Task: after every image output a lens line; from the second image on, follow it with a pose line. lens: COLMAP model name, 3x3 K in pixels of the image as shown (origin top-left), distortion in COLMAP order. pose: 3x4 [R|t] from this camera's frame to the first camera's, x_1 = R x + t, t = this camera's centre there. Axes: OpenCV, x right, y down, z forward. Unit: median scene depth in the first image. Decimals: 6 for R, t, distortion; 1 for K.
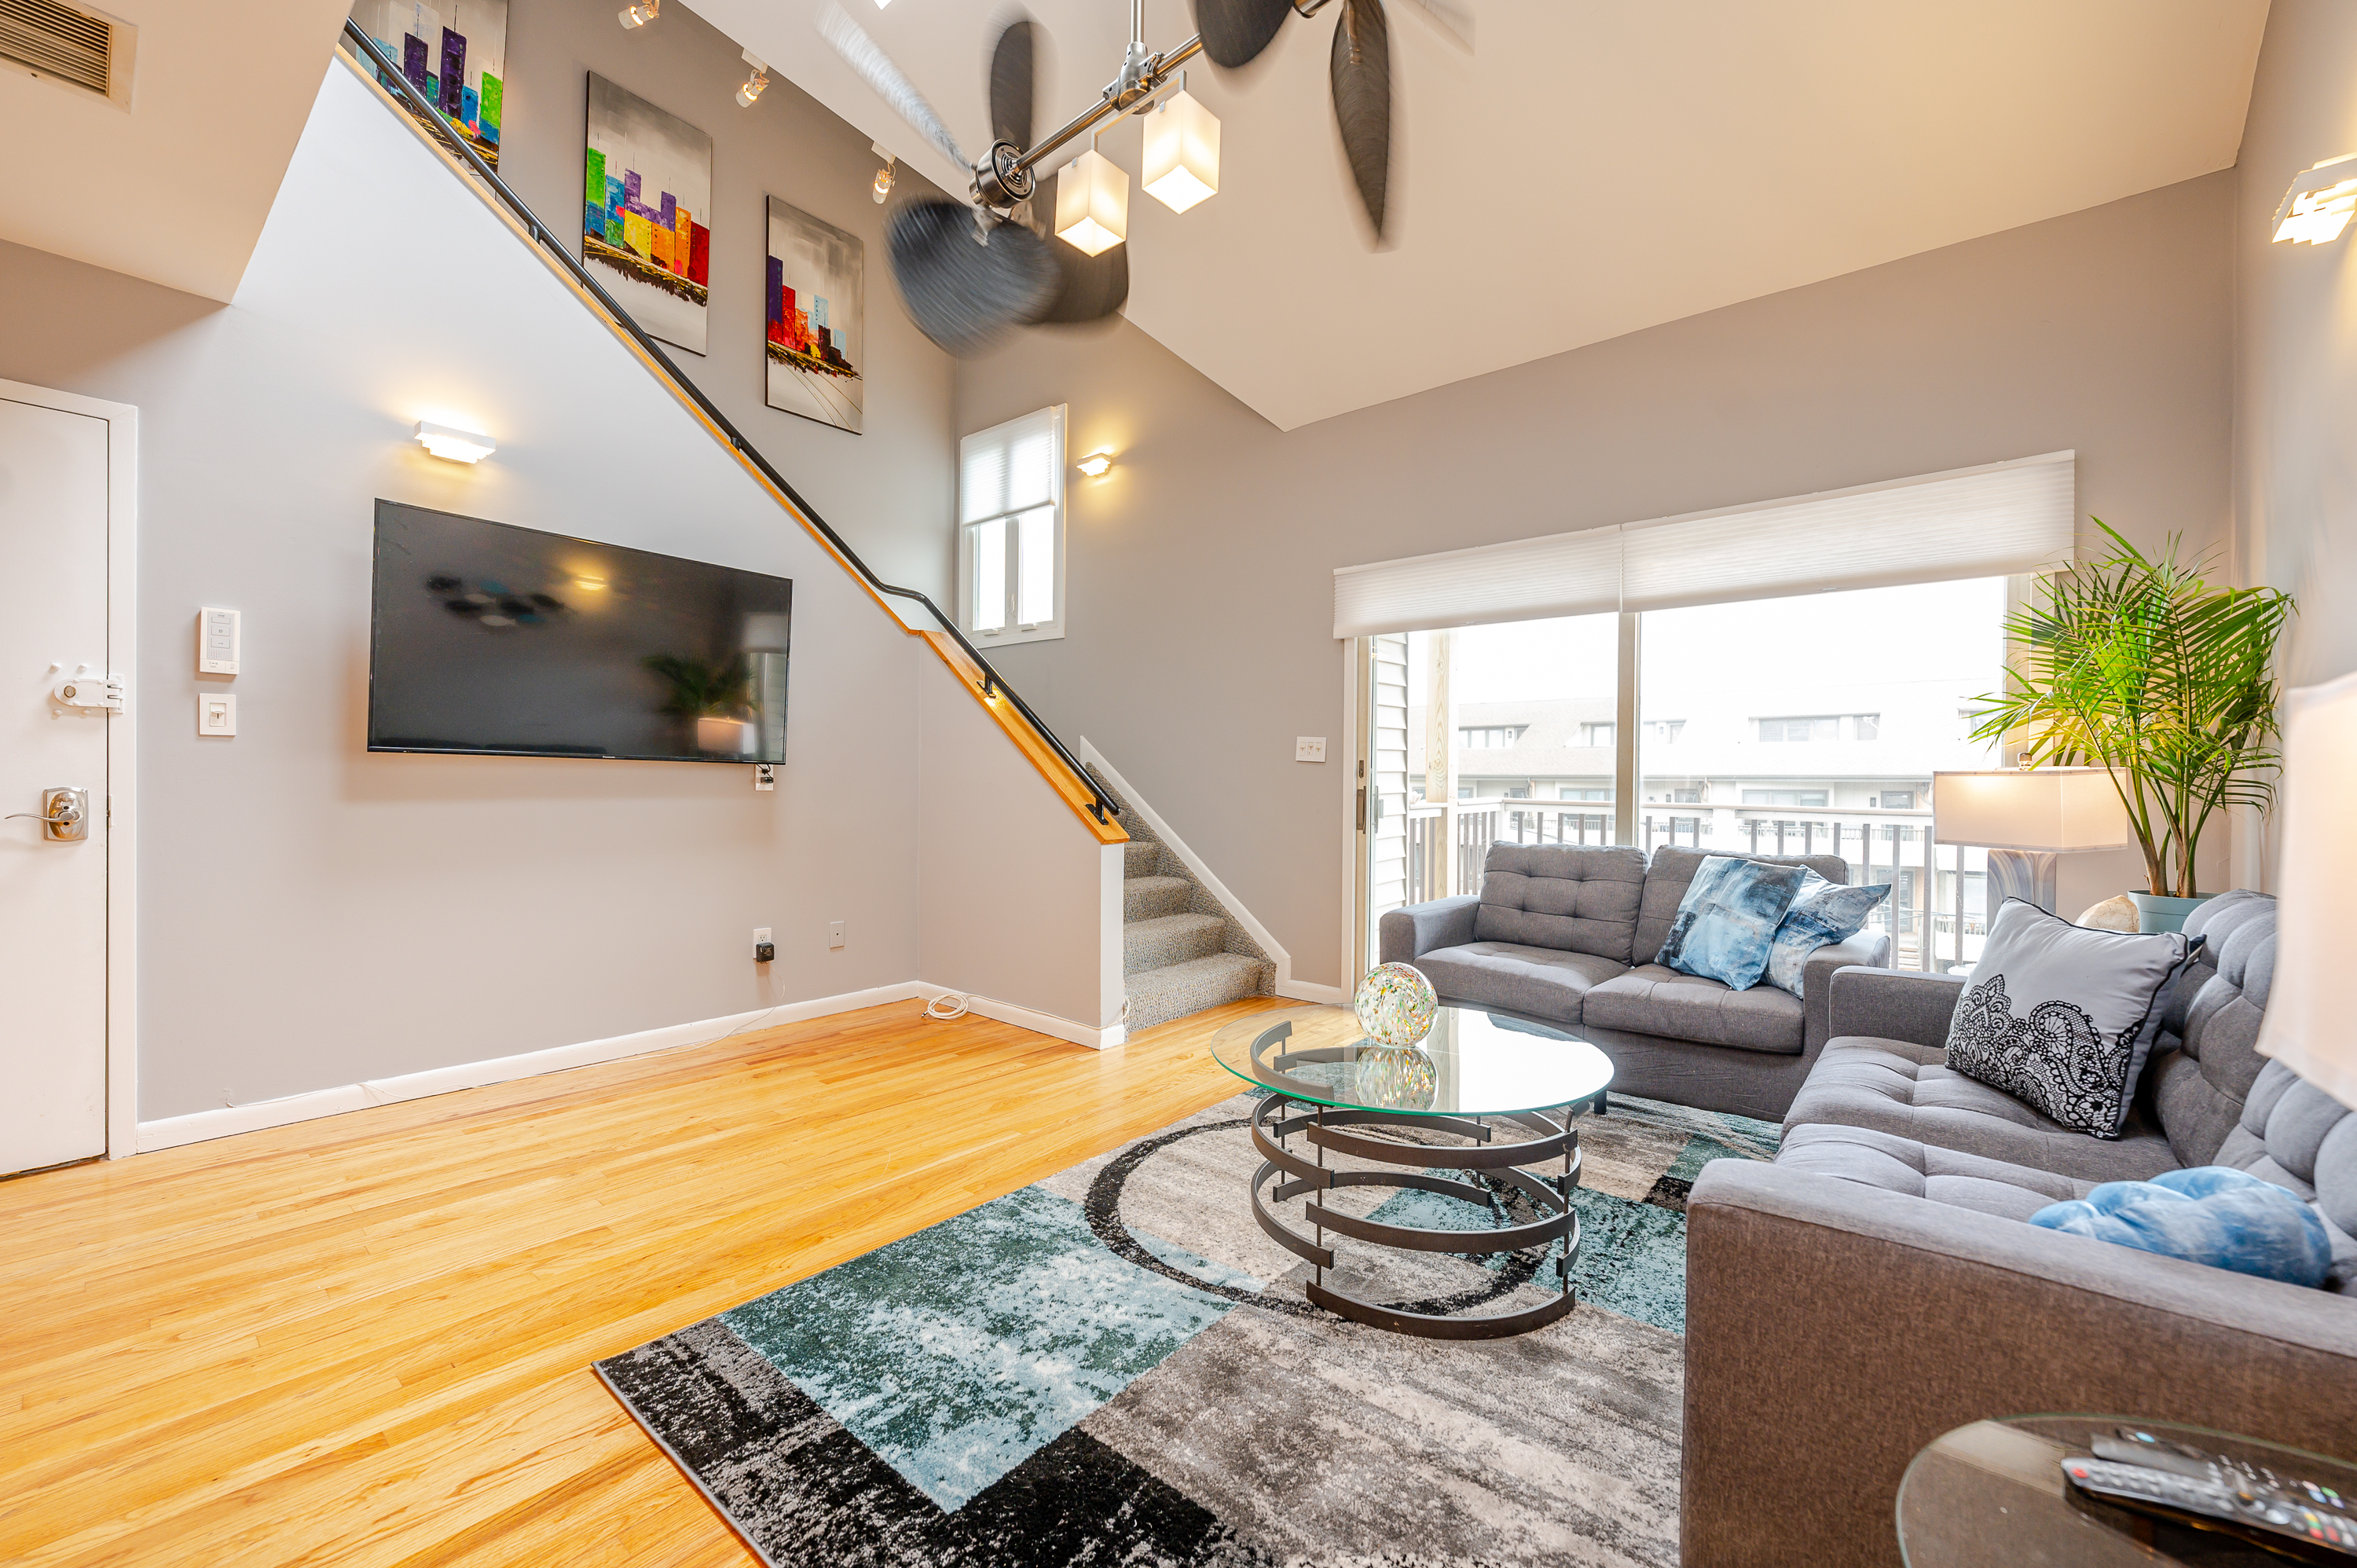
lens RADIAL K [[936.3, 0, 1176.4], [0, 936.3, 787.8], [0, 0, 1]] dist [-0.000682, 0.000515]
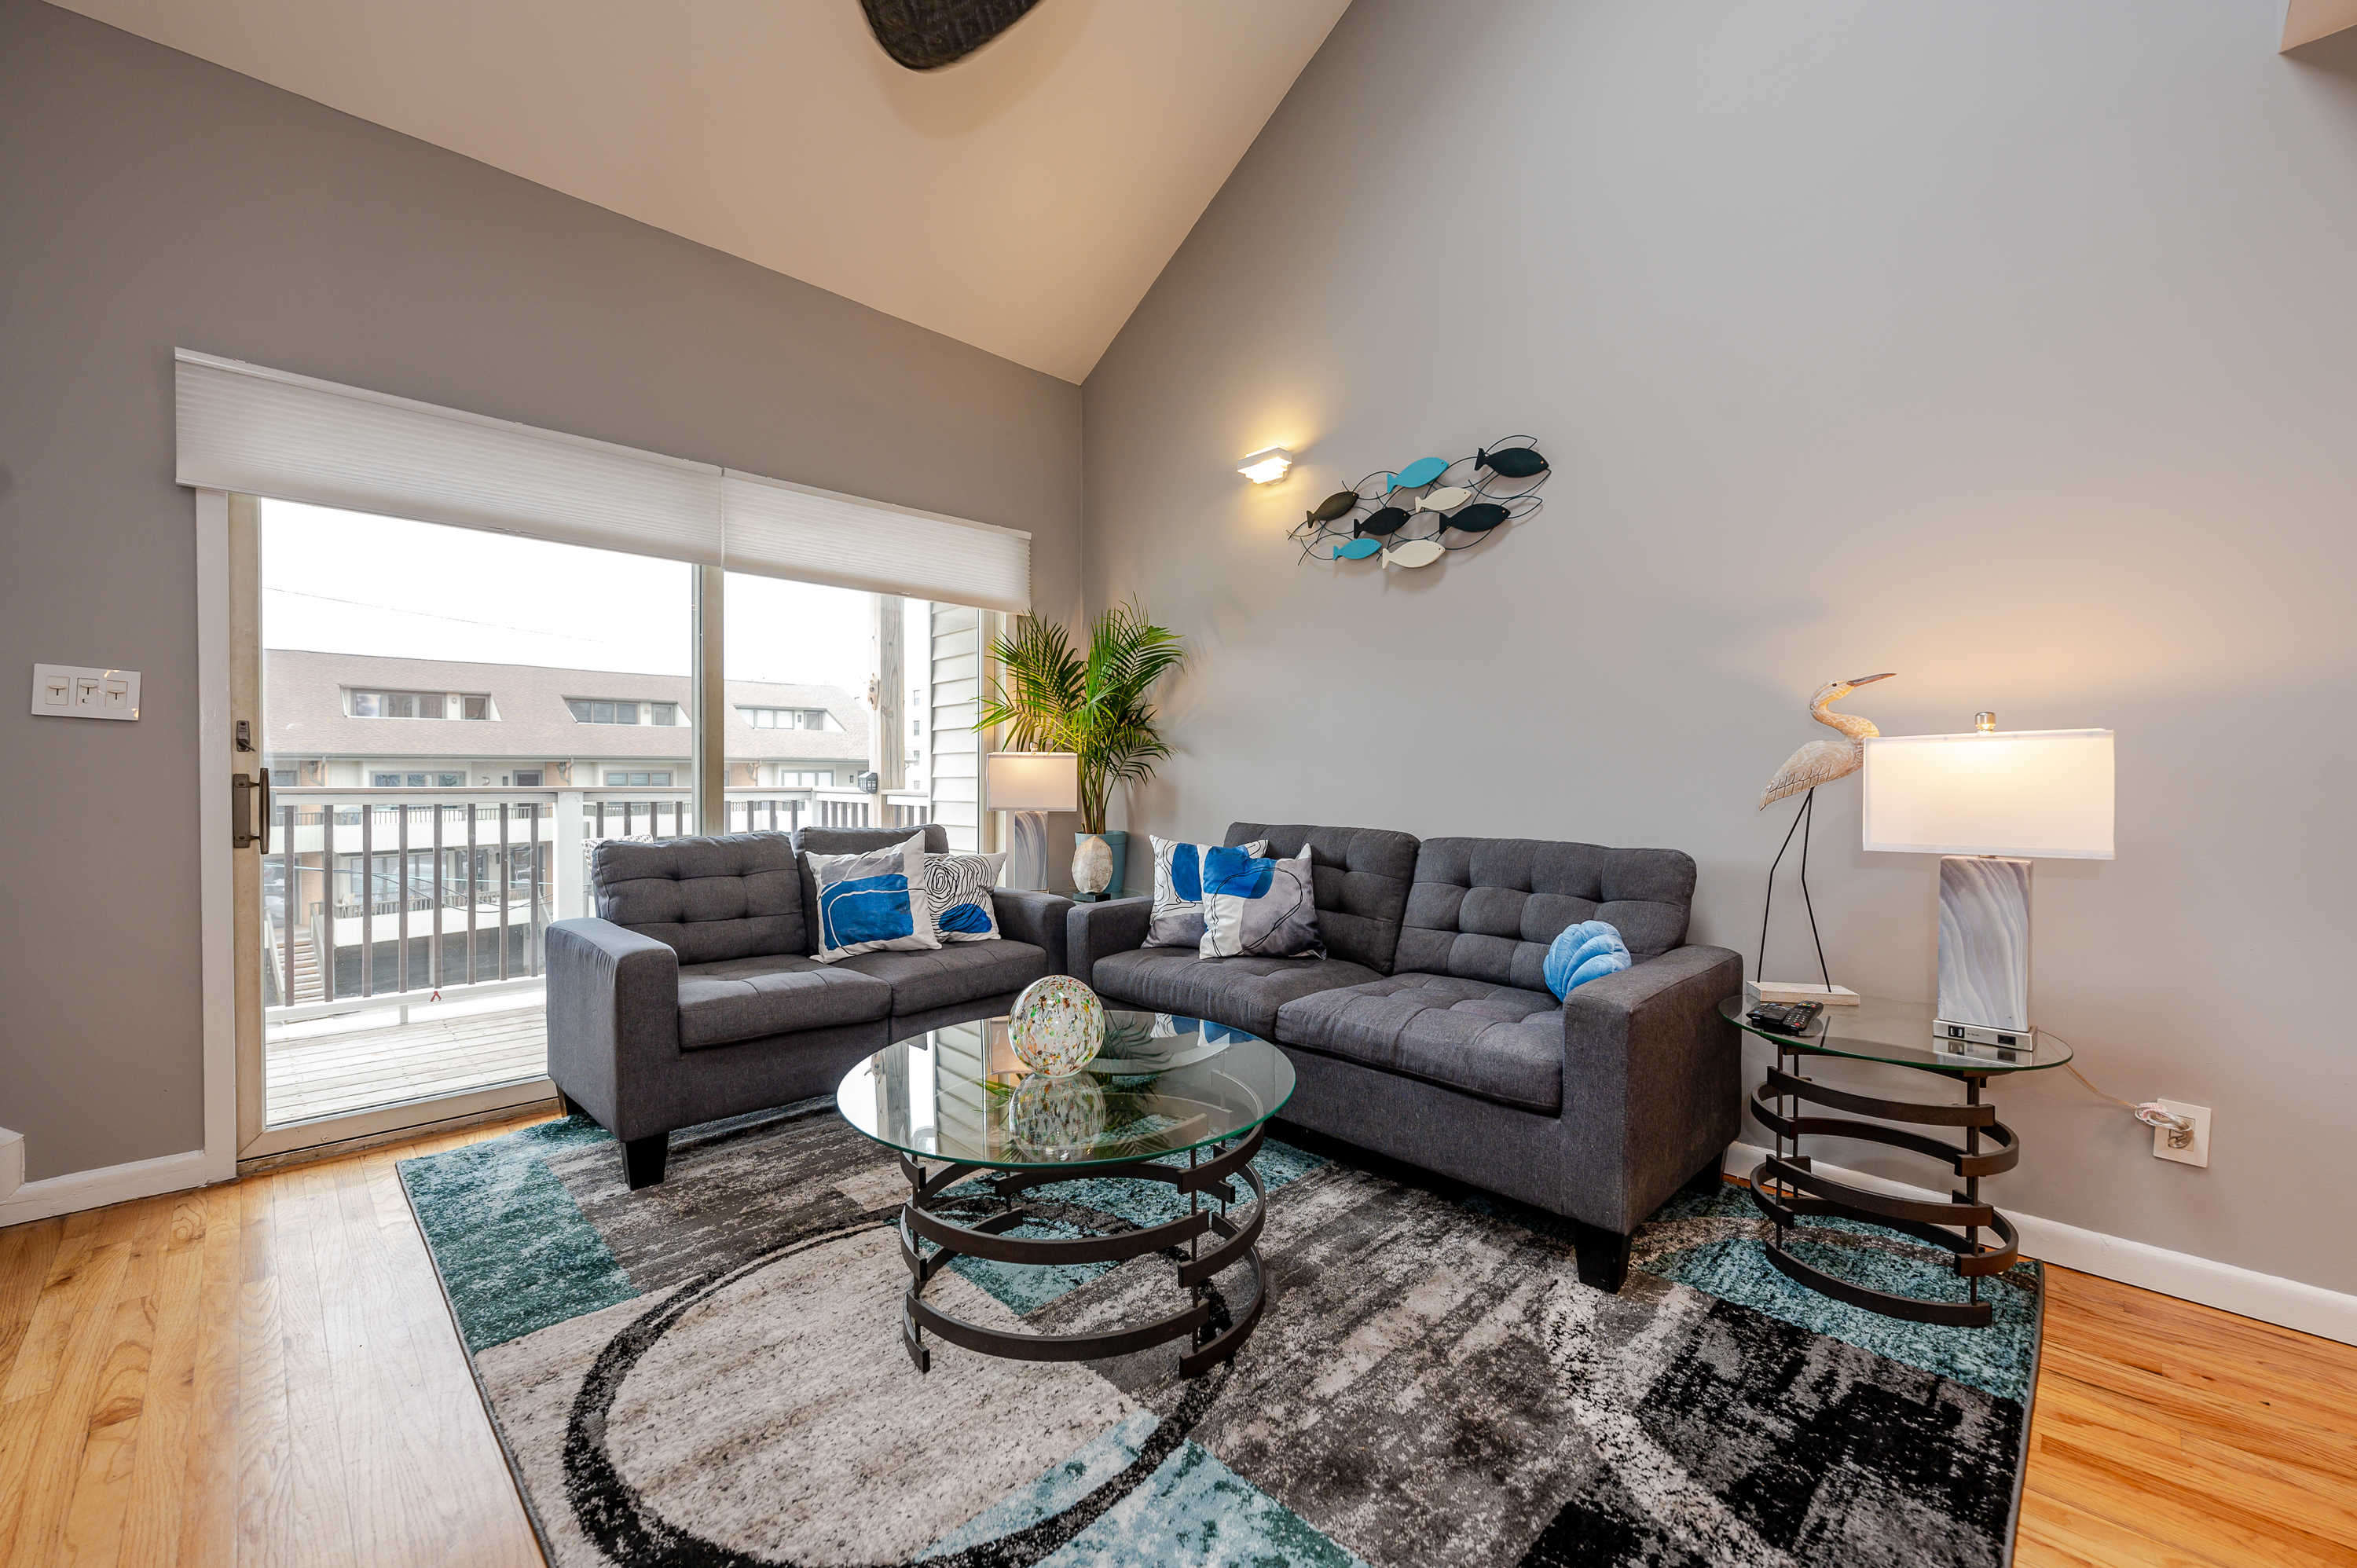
lens RADIAL K [[936.3, 0, 1177.4], [0, 936.3, 784.4], [0, 0, 1]] dist [-0.000682, 0.000515]
pose [[0.096118, -0.022635, 0.995113, -0.558604], [0.003214, 0.999743, 0.022430, -0.005261], [-0.995365, 0.001042, 0.096166, 0.756910]]
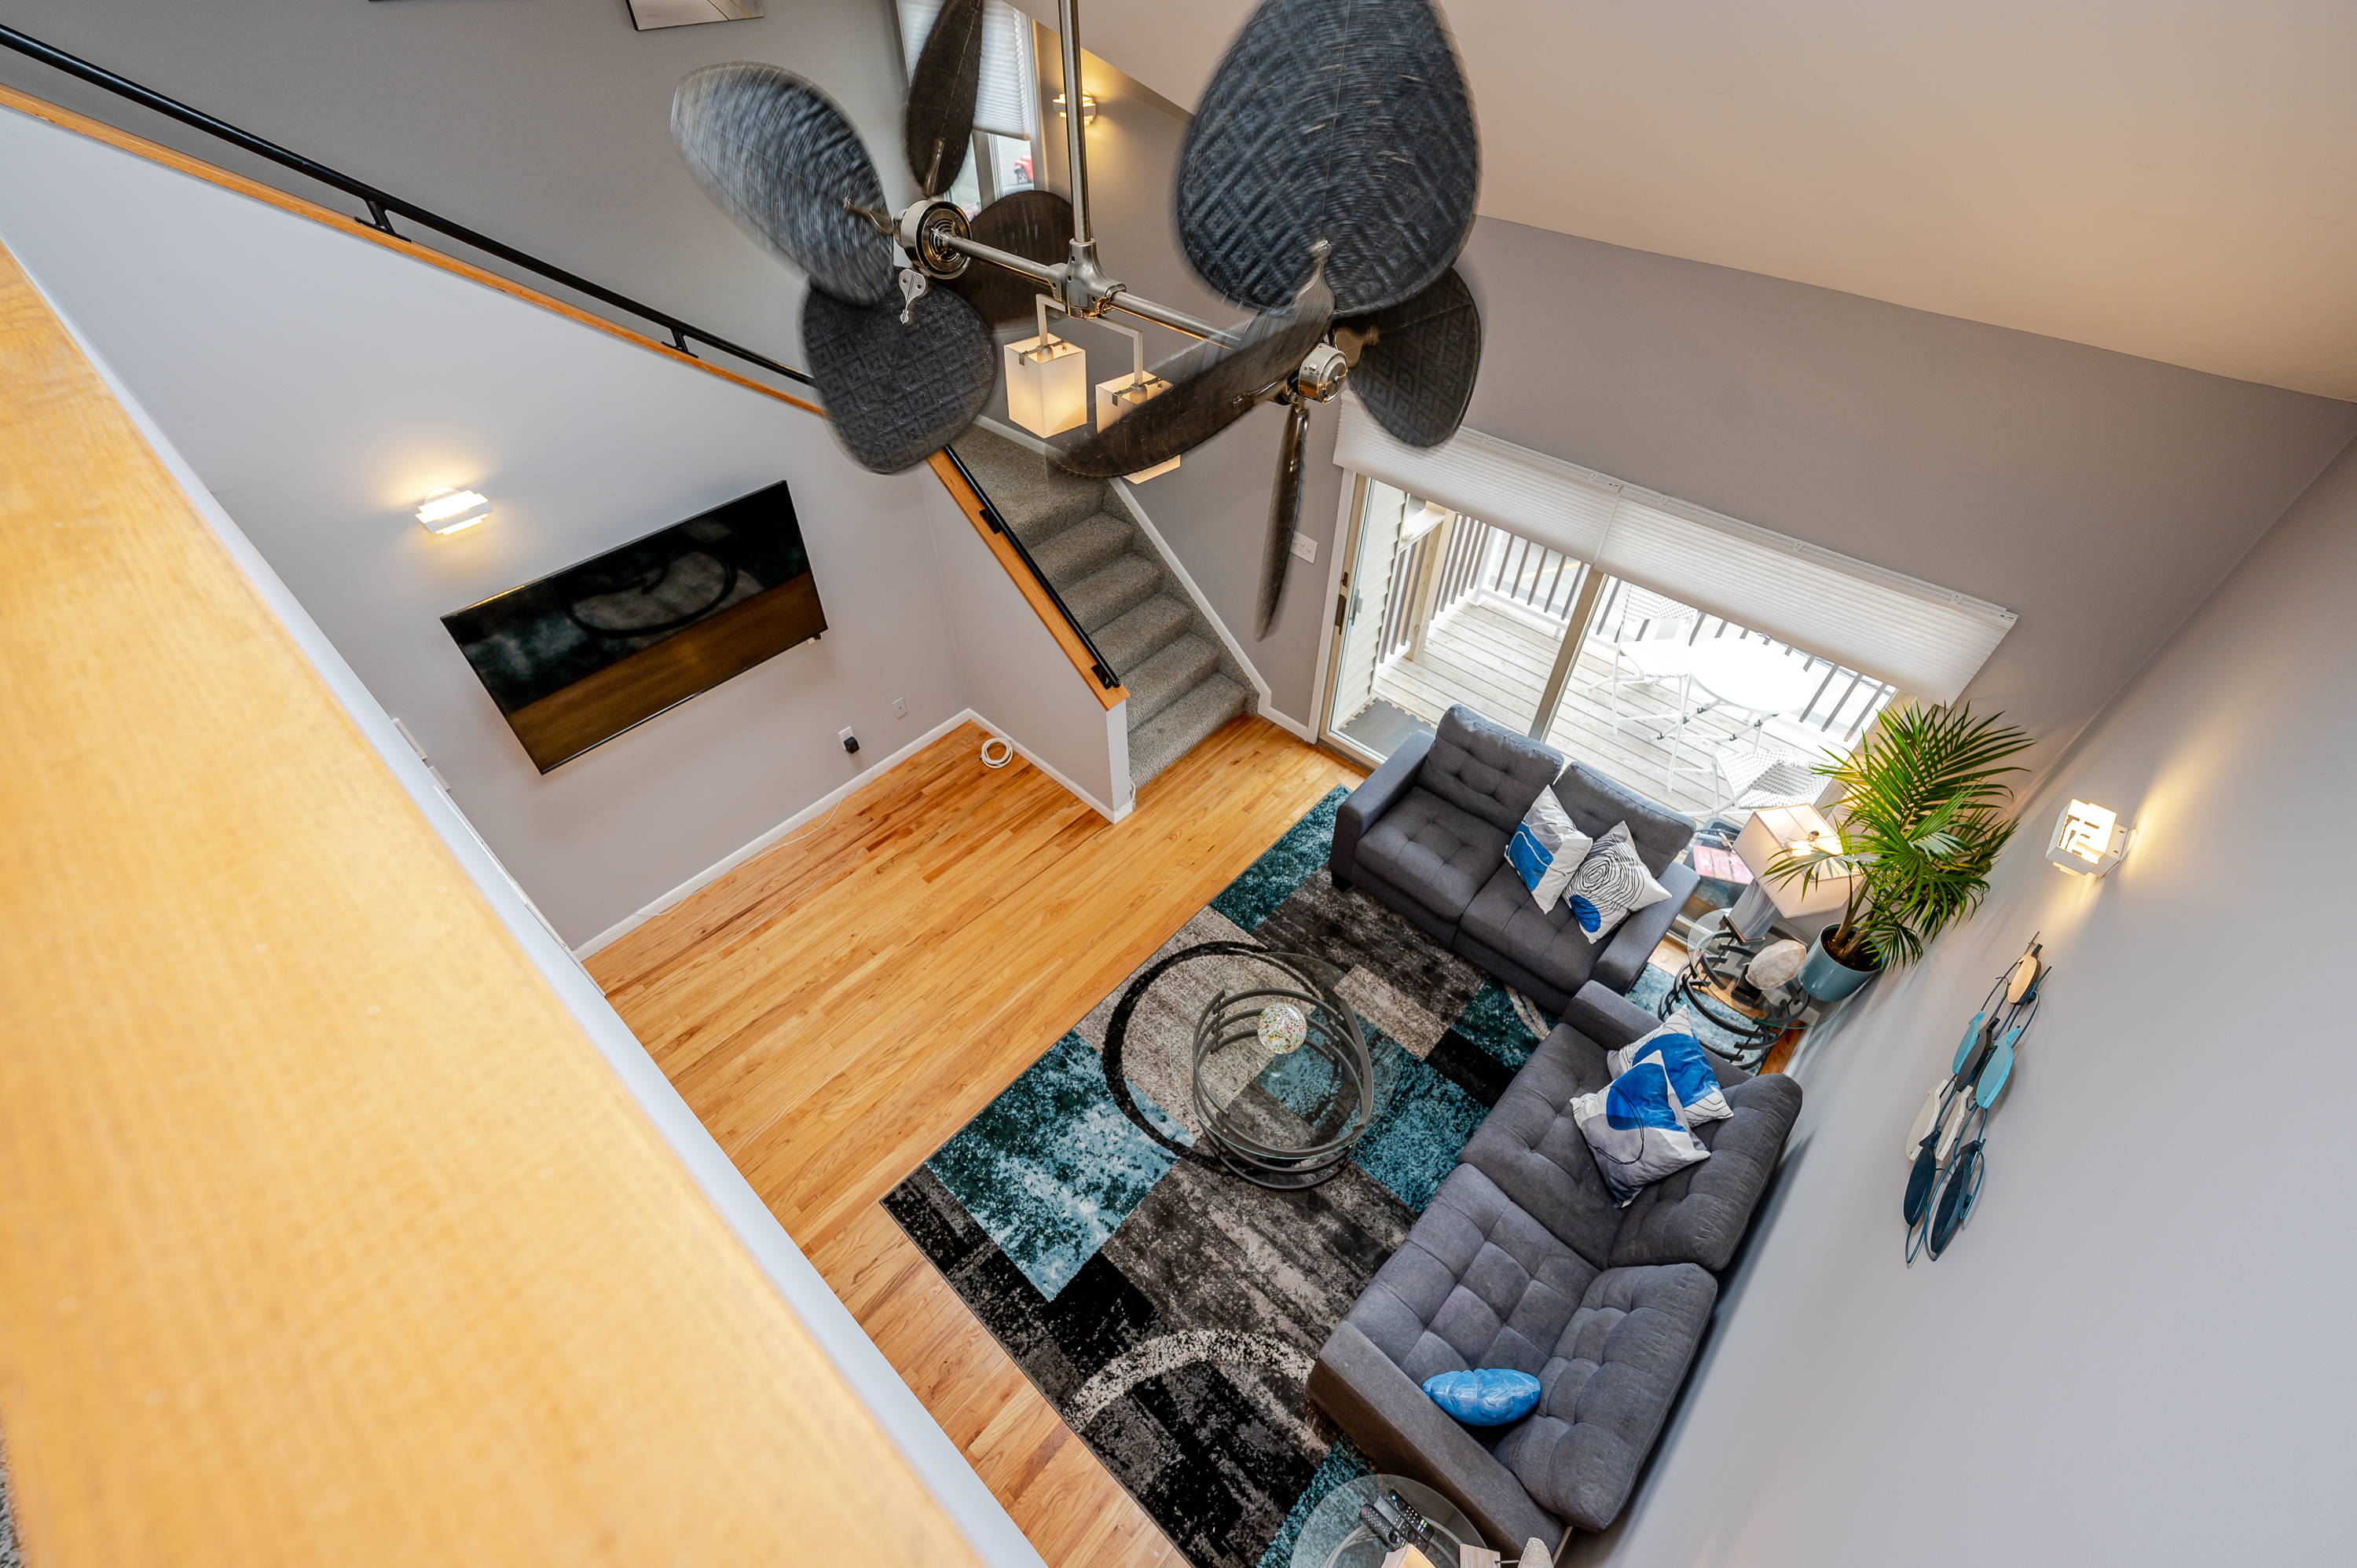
lens RADIAL K [[936.3, 0, 1176.1], [0, 936.3, 786.7], [0, 0, 1]] dist [-0.000682, 0.000515]
pose [[0.999022, 0.025265, -0.036290, 0.090906], [0.007917, 0.705225, 0.708940, -1.159979], [0.043504, -0.708534, 0.704335, 0.122255]]
